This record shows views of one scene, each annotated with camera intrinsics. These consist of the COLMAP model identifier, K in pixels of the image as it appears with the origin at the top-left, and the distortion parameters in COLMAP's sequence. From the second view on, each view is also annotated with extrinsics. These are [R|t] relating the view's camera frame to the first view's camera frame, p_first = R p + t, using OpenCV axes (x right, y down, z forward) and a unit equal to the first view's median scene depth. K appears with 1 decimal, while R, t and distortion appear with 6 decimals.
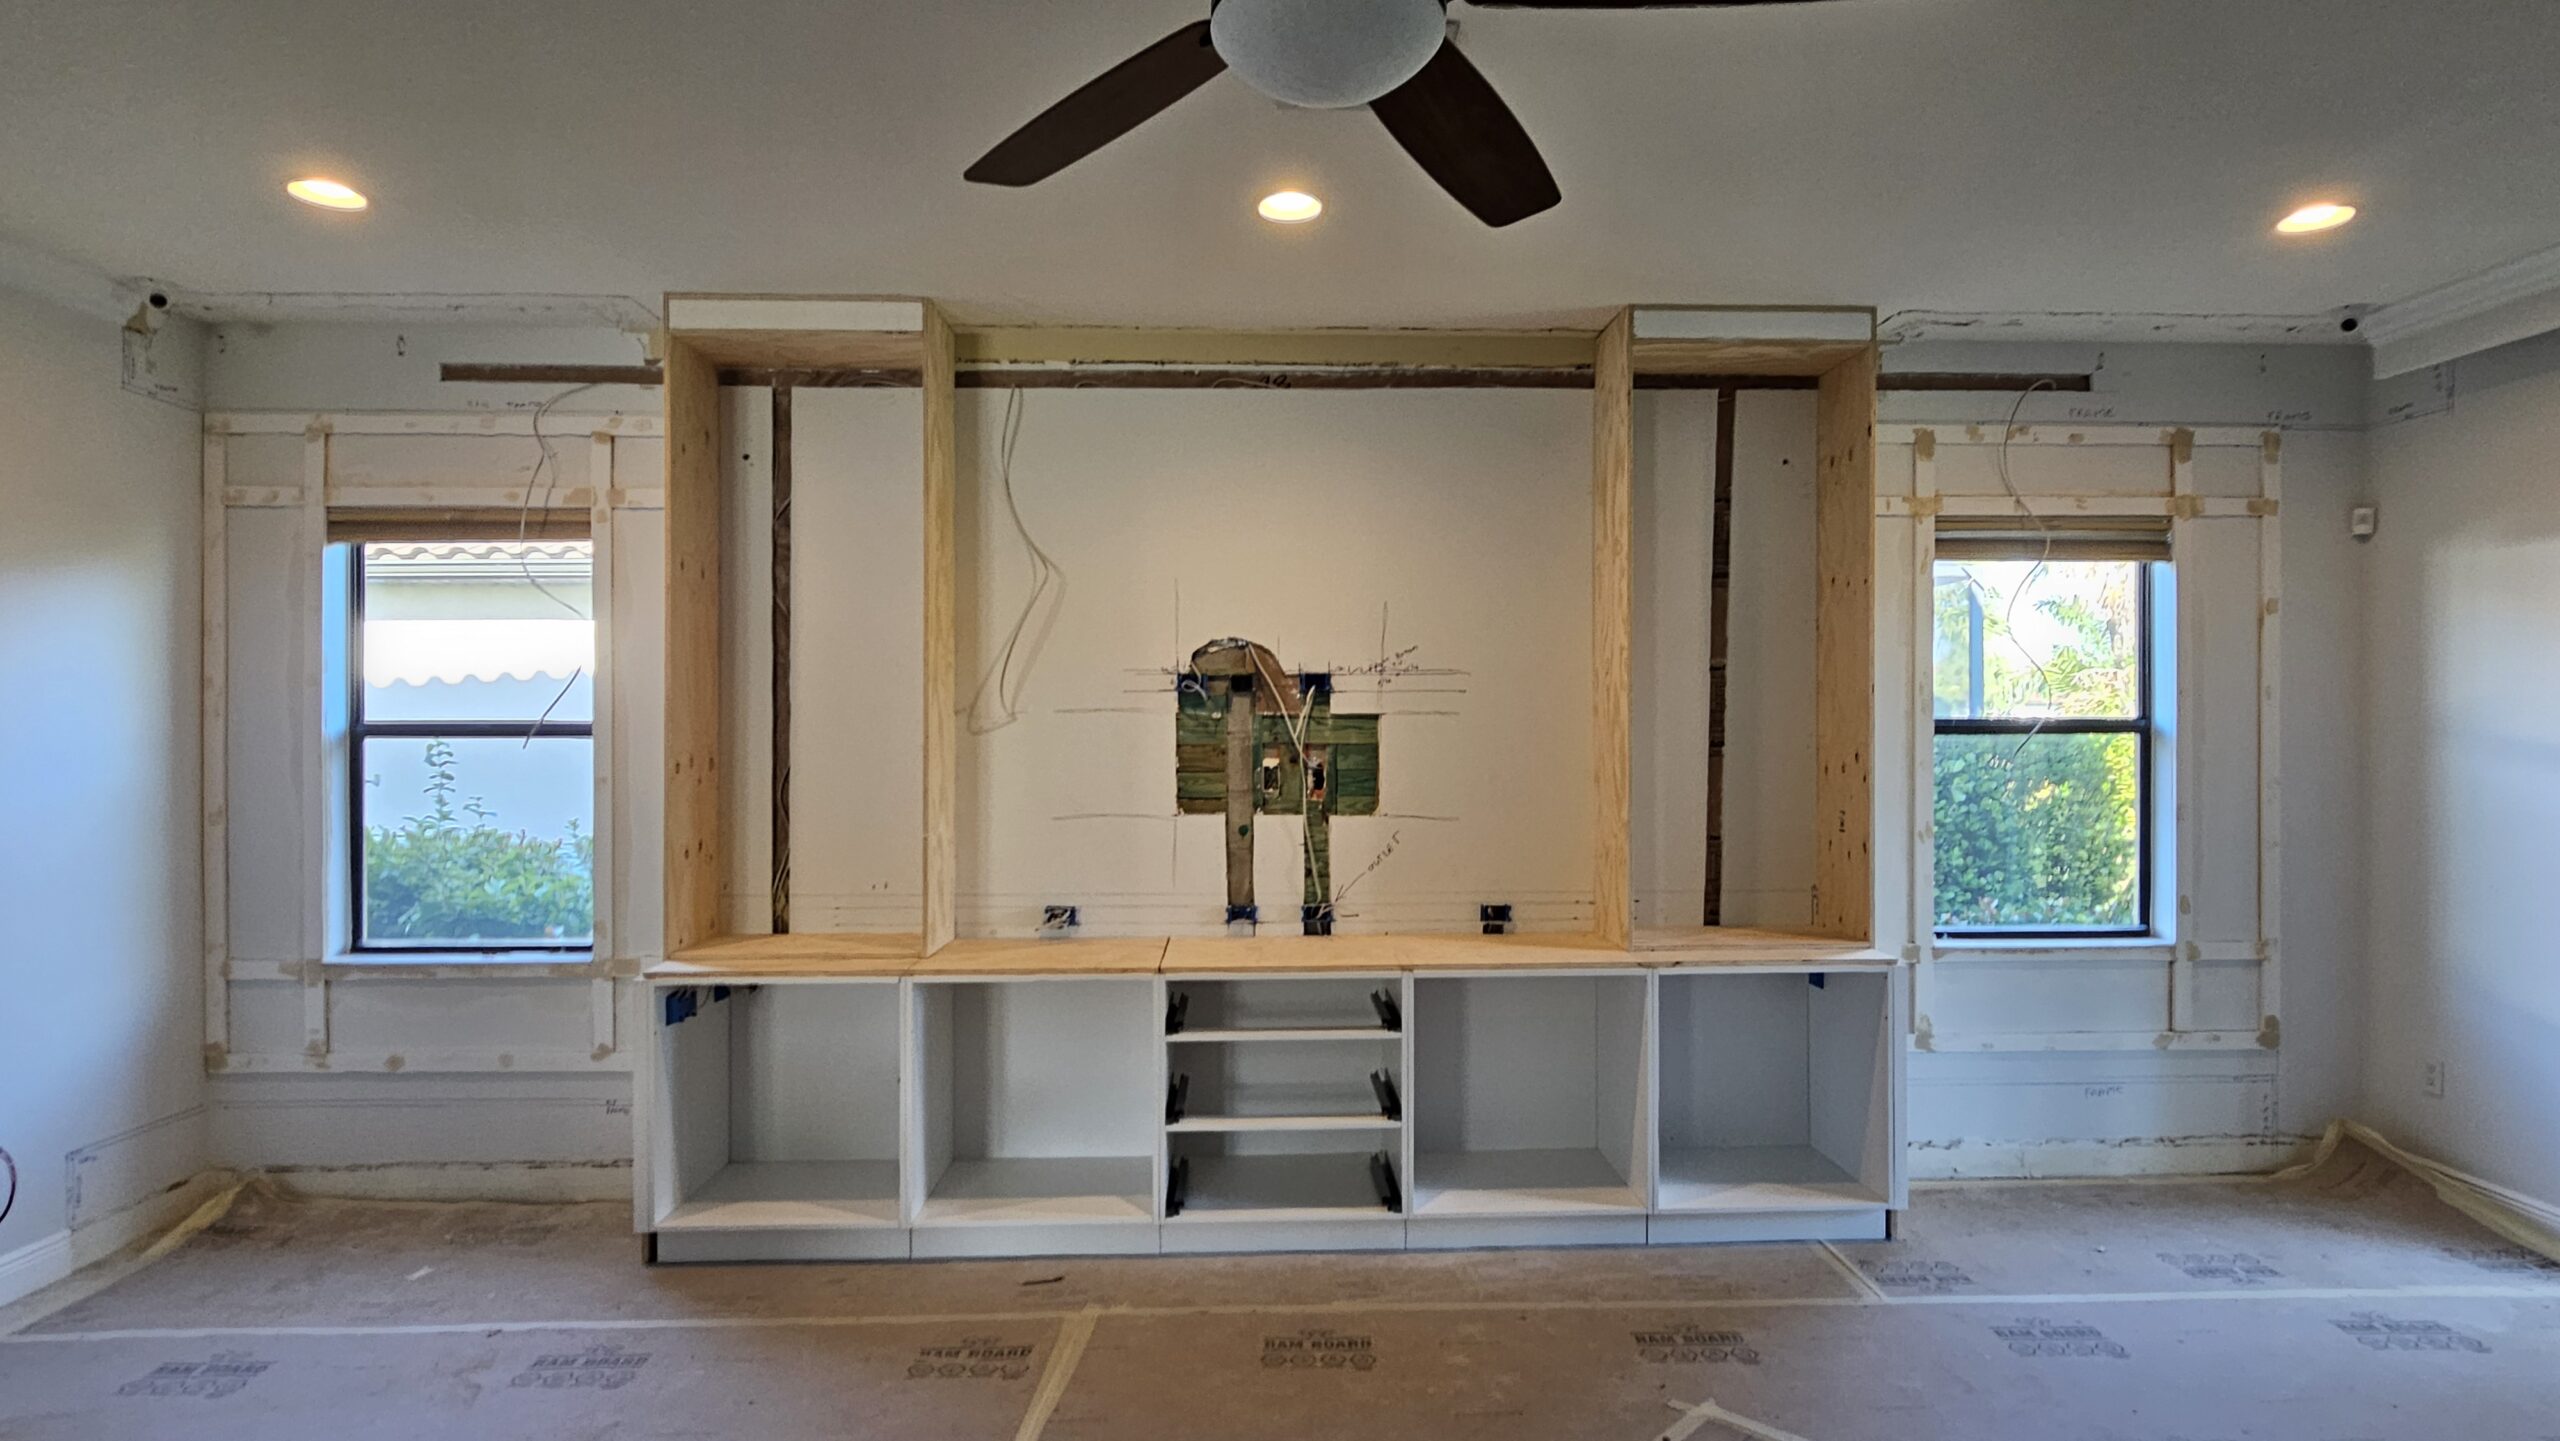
lens RADIAL K [[1287.9, 0, 1280.0], [0, 1287.9, 720.5], [0, 0, 1]] dist [-0.000985, -0.000010]
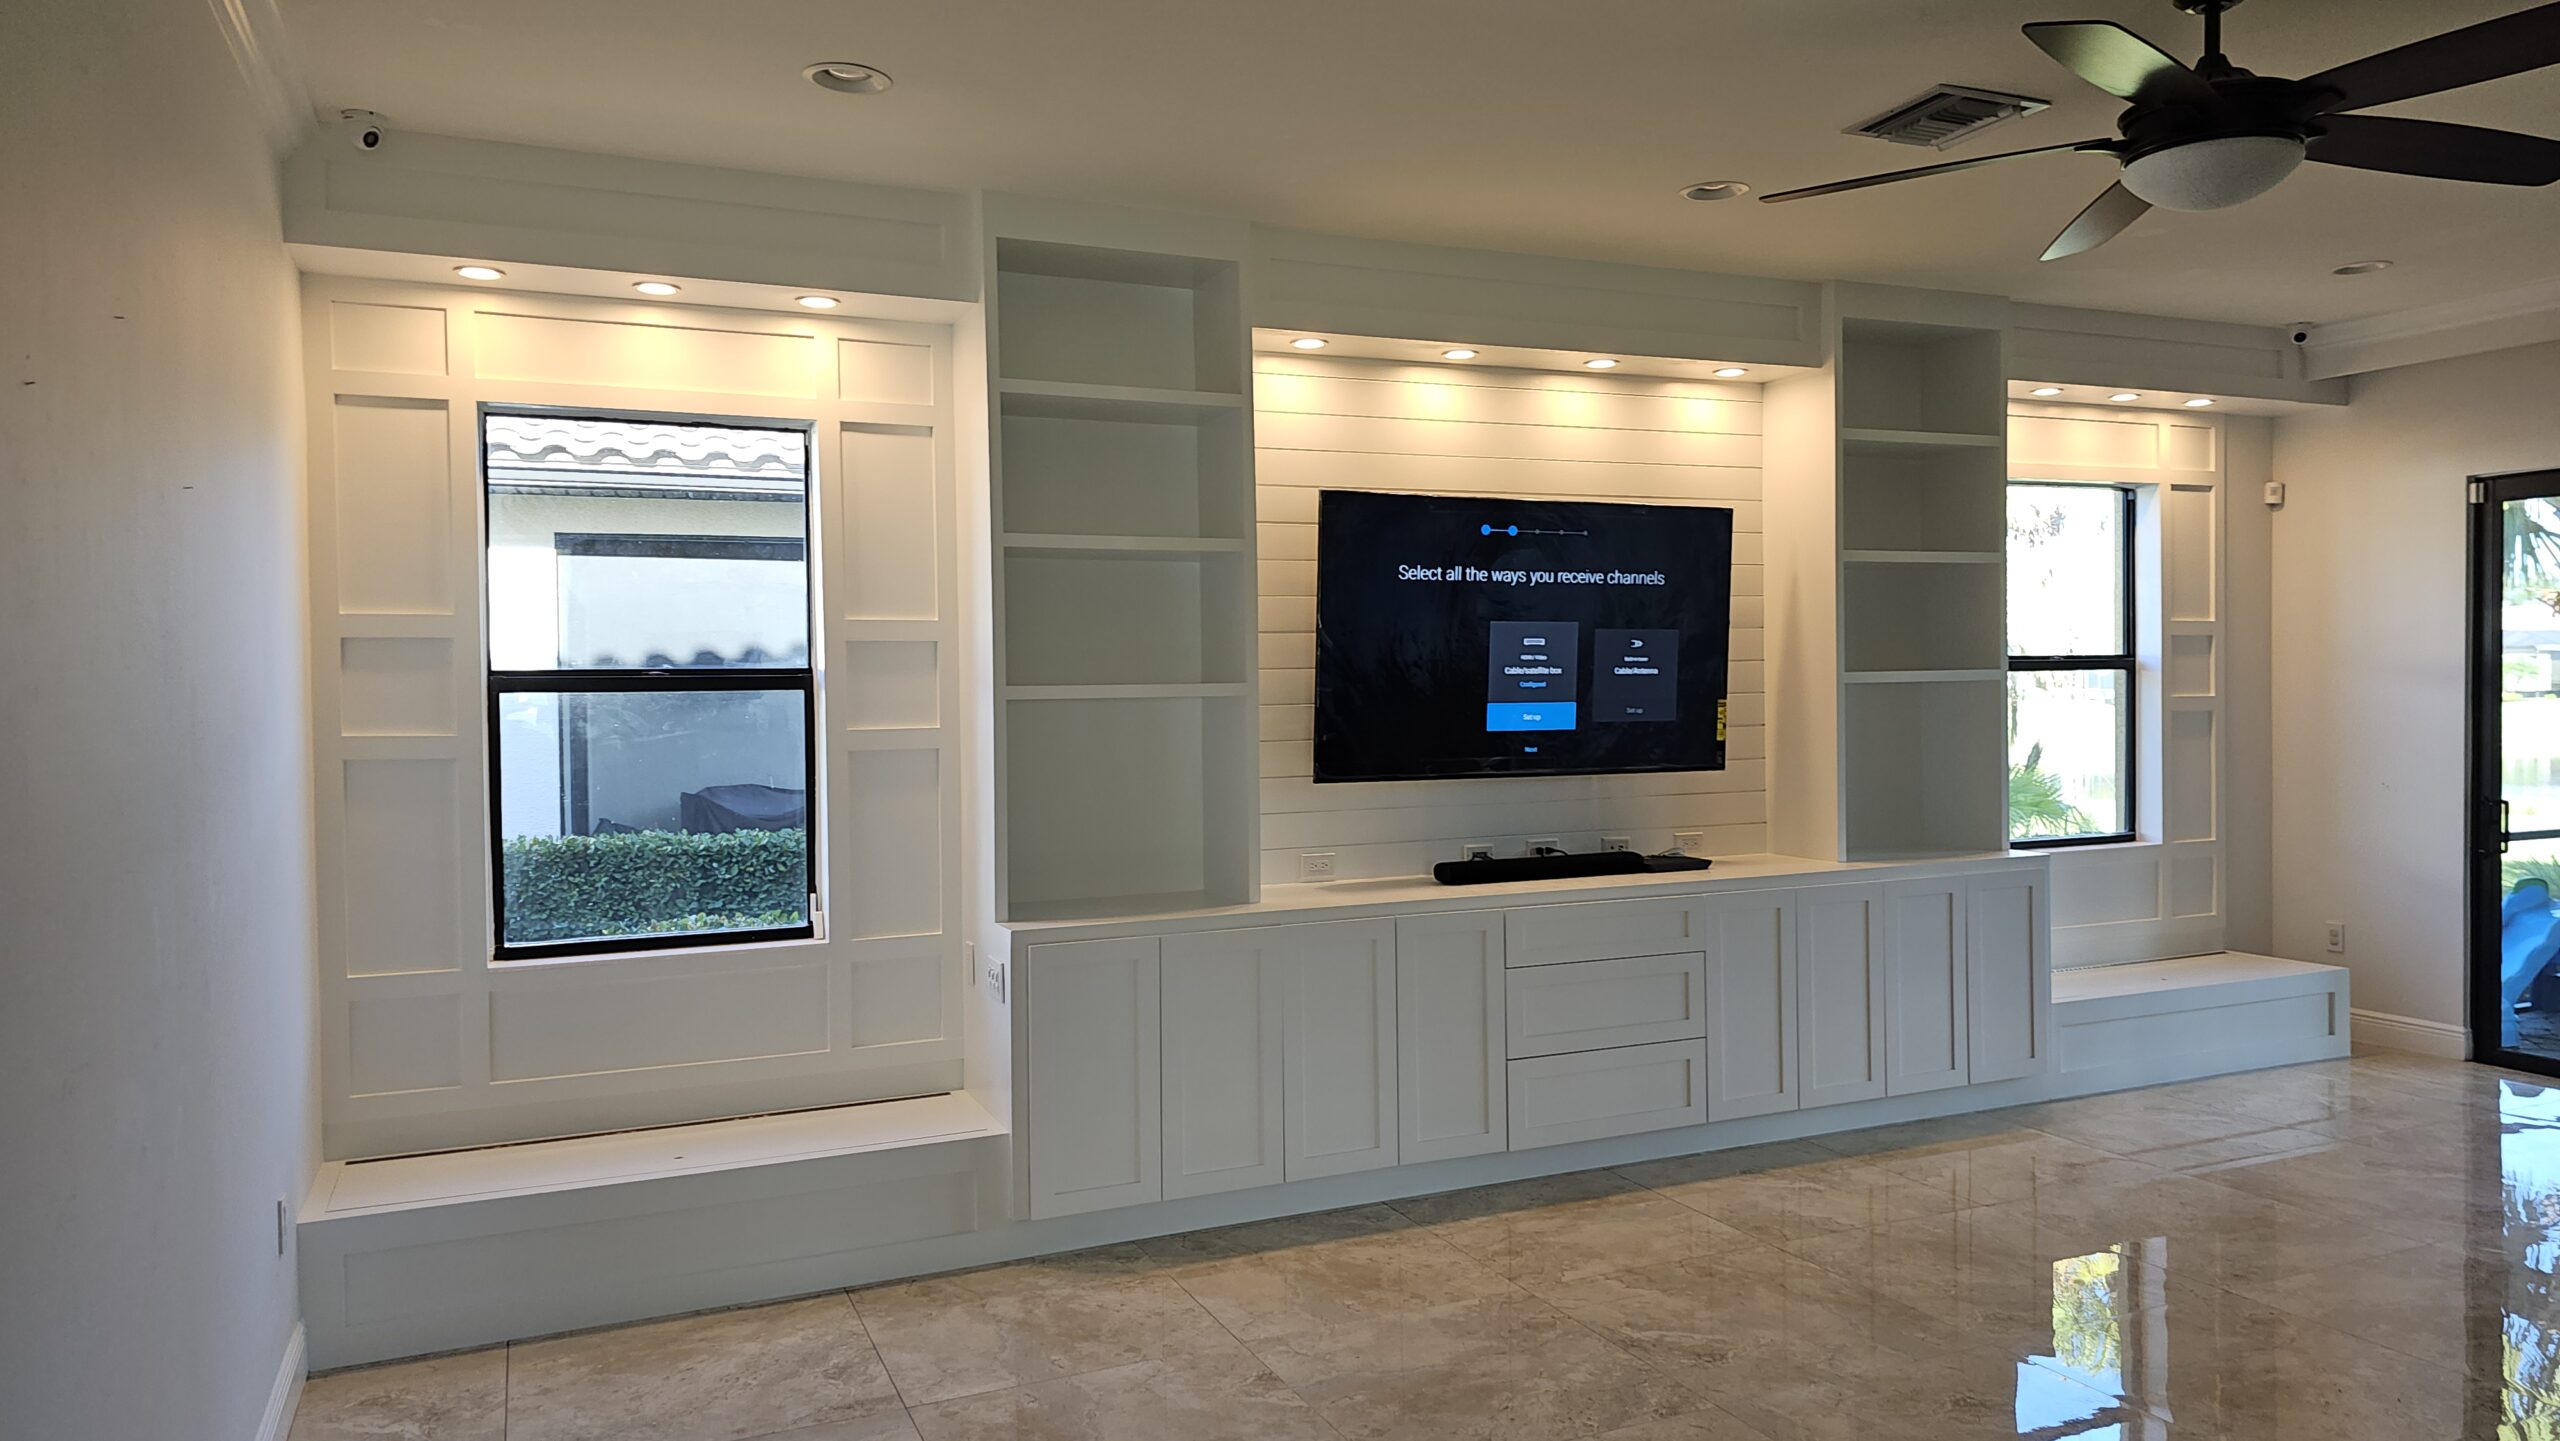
lens RADIAL K [[1653.8, 0, 1280.1], [0, 1653.8, 713.6], [0, 0, 1]] dist [0.060978, -0.047520]
pose [[0.931962, -0.018959, 0.362059, -0.640602], [0.012530, 0.999720, 0.020097, 0.011650], [-0.362338, -0.014192, 0.931939, -0.153389]]
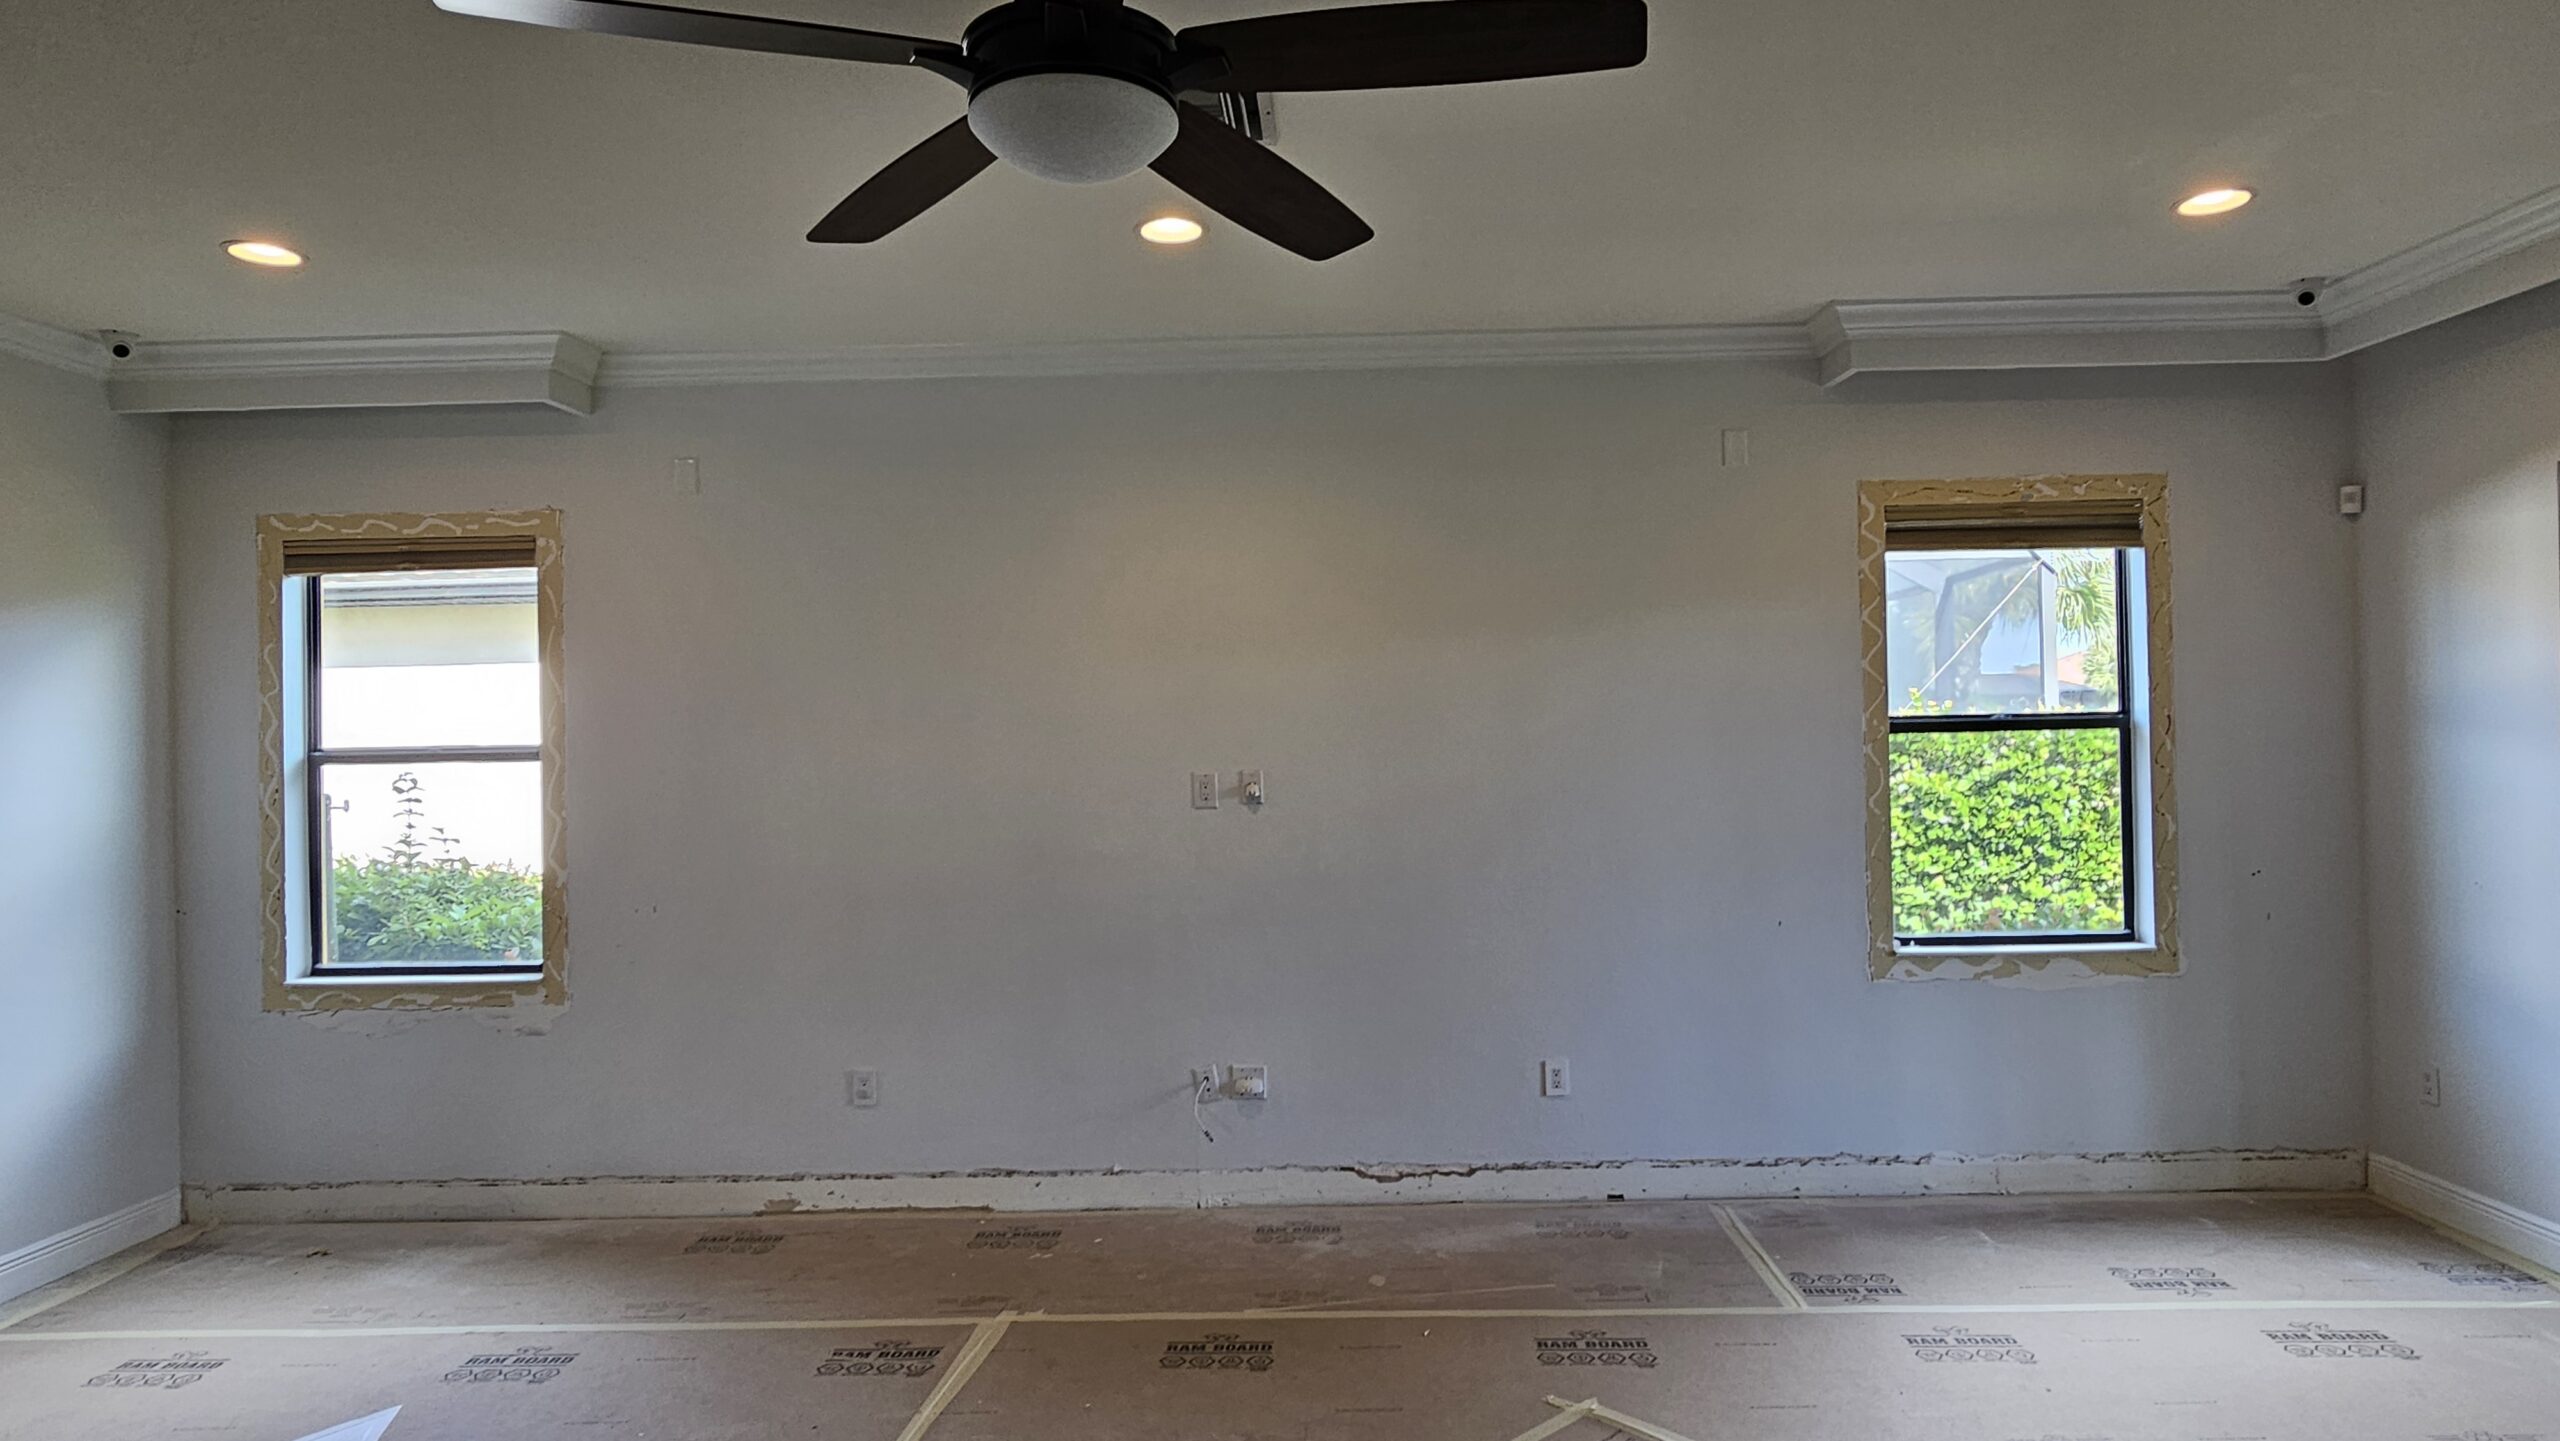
lens RADIAL K [[1427.8, 0, 1283.9], [0, 1427.8, 715.8], [0, 0, 1]] dist [0.001276, -0.000893]
pose [[0.998416, -0.019427, -0.052805, 0.113154], [0.018933, 0.999772, -0.009836, -0.000182], [0.052984, 0.008821, 0.998556, -0.093886]]
